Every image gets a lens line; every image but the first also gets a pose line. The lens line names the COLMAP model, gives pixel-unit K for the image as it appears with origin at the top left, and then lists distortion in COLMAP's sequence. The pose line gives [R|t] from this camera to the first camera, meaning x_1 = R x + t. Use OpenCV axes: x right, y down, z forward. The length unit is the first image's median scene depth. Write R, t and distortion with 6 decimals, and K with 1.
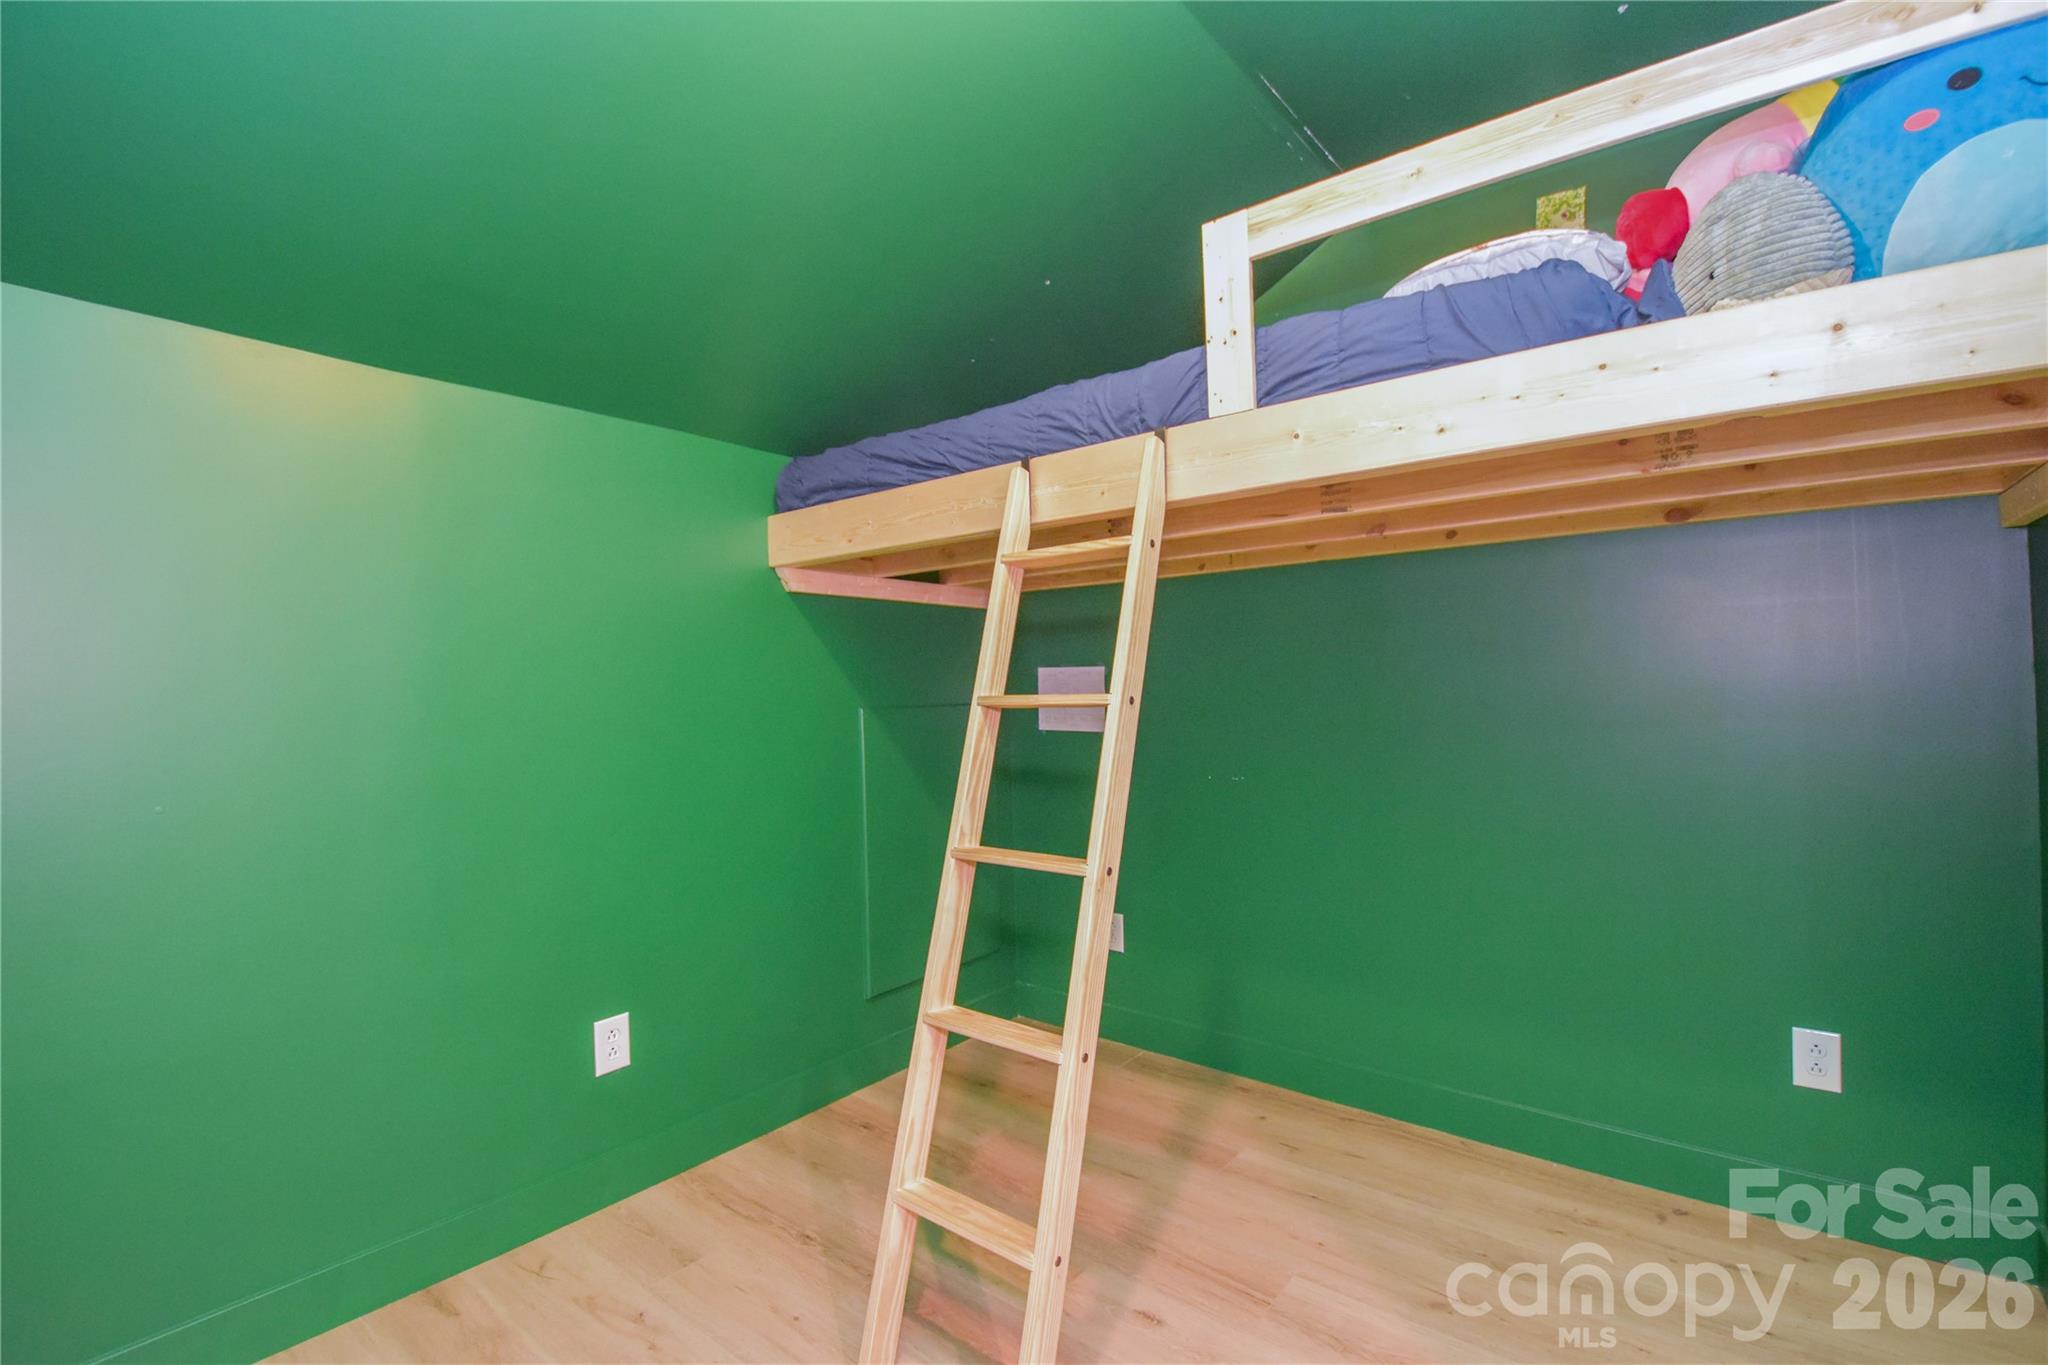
lens RADIAL K [[899.9, 0, 1024.0], [0, 899.9, 682.5], [0, 0, 1]] dist [0.015255, -0.019046]
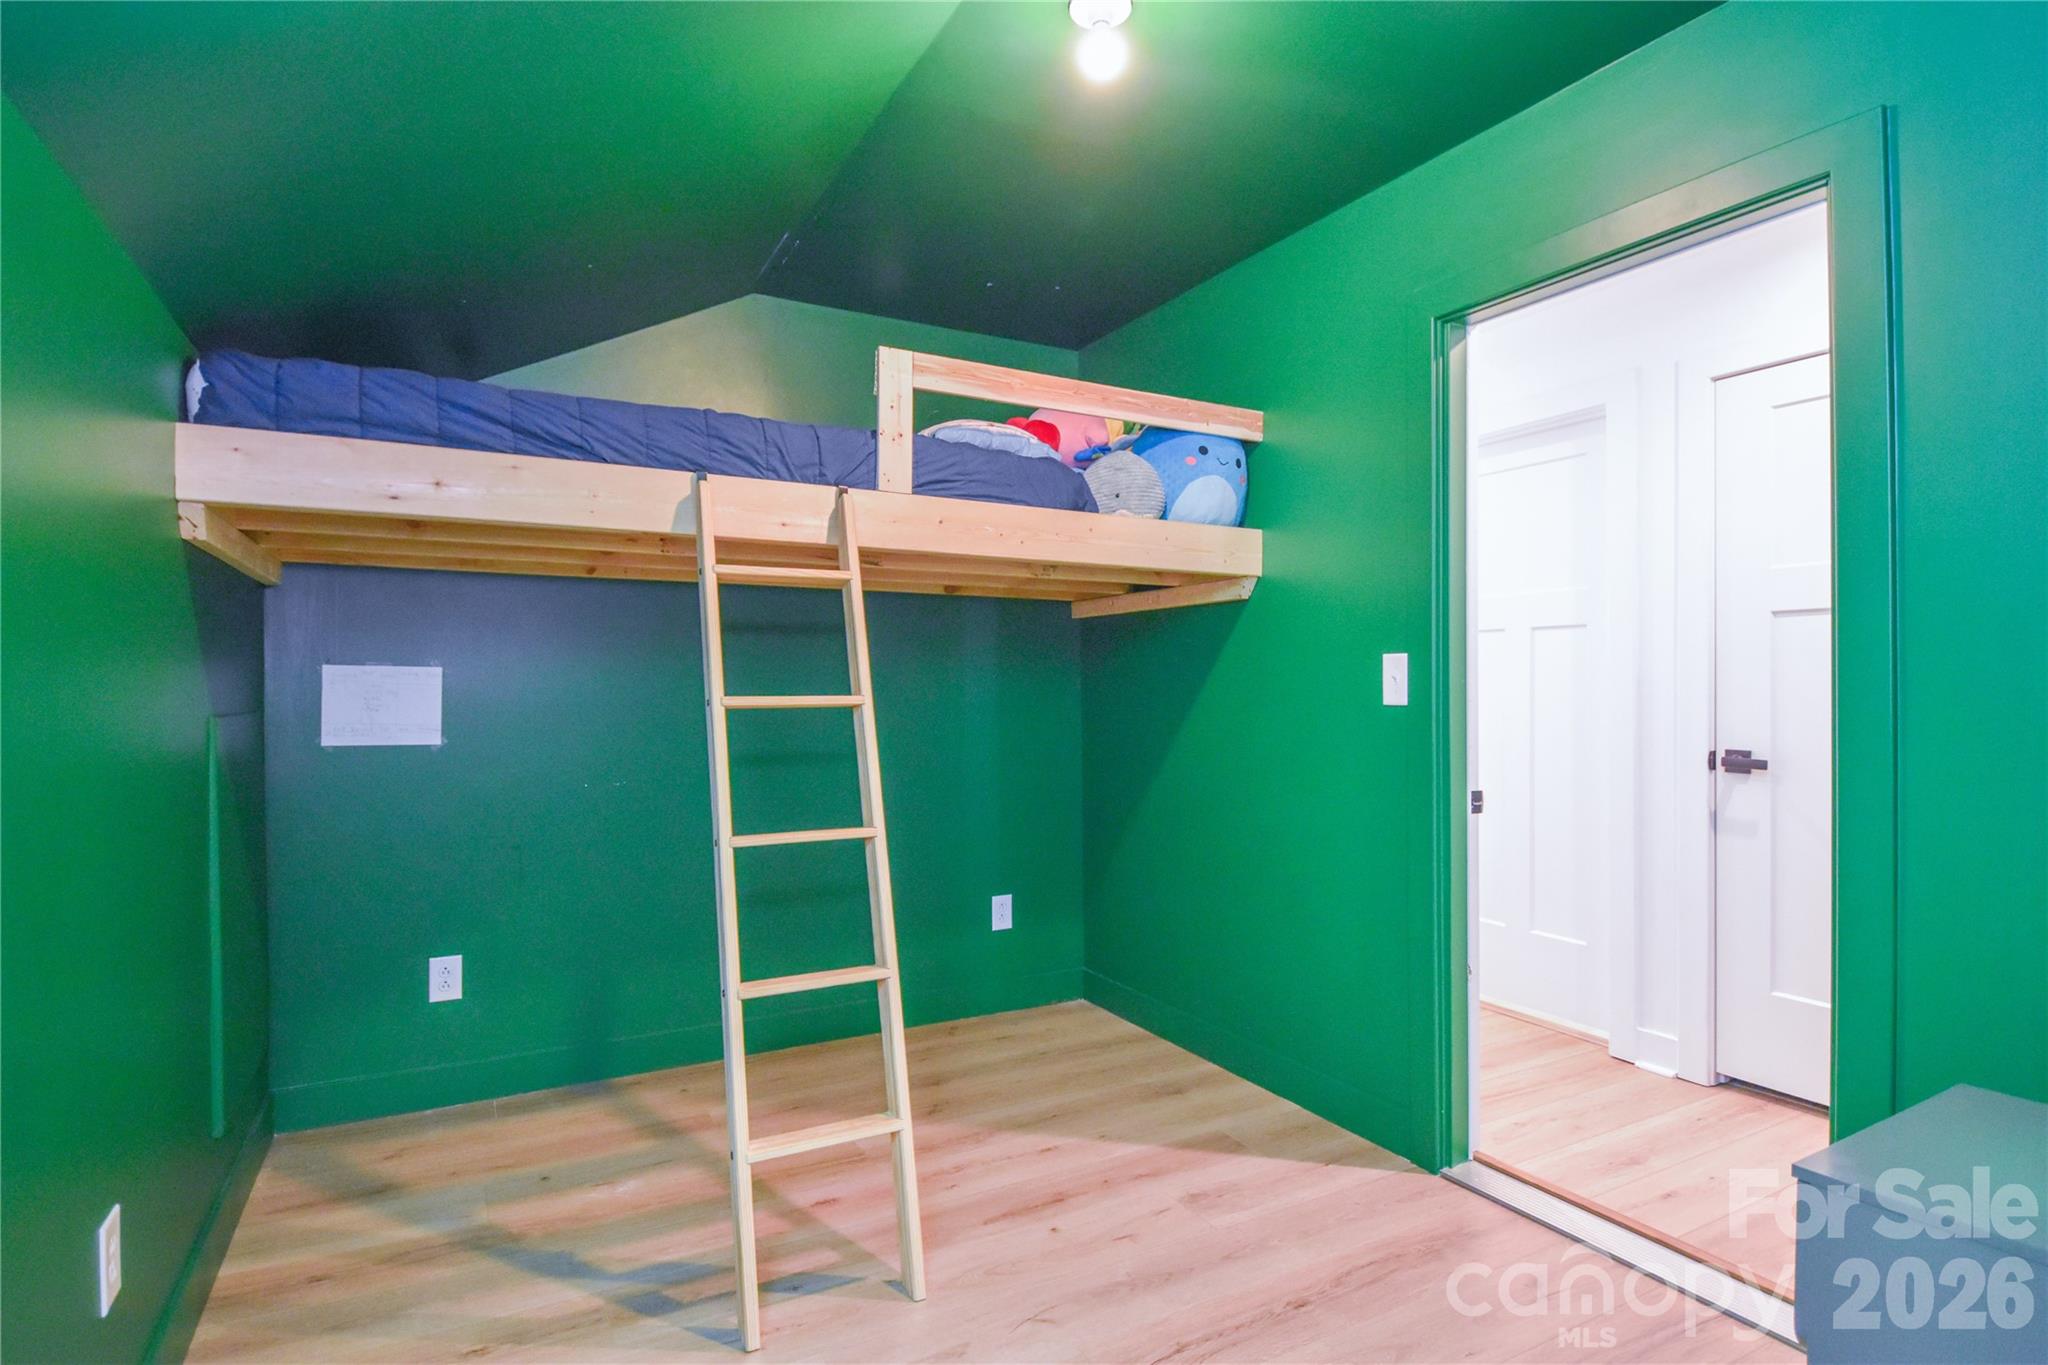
lens RADIAL K [[1060.2, 0, 1024.0], [0, 1060.2, 682.5], [0, 0, 1]] dist [-0.001770, -0.000867]
pose [[0.381365, 0.027146, 0.924026, -1.110146], [-0.011446, 0.999631, -0.024643, 0.026306], [-0.924354, -0.001179, 0.381535, 0.195266]]
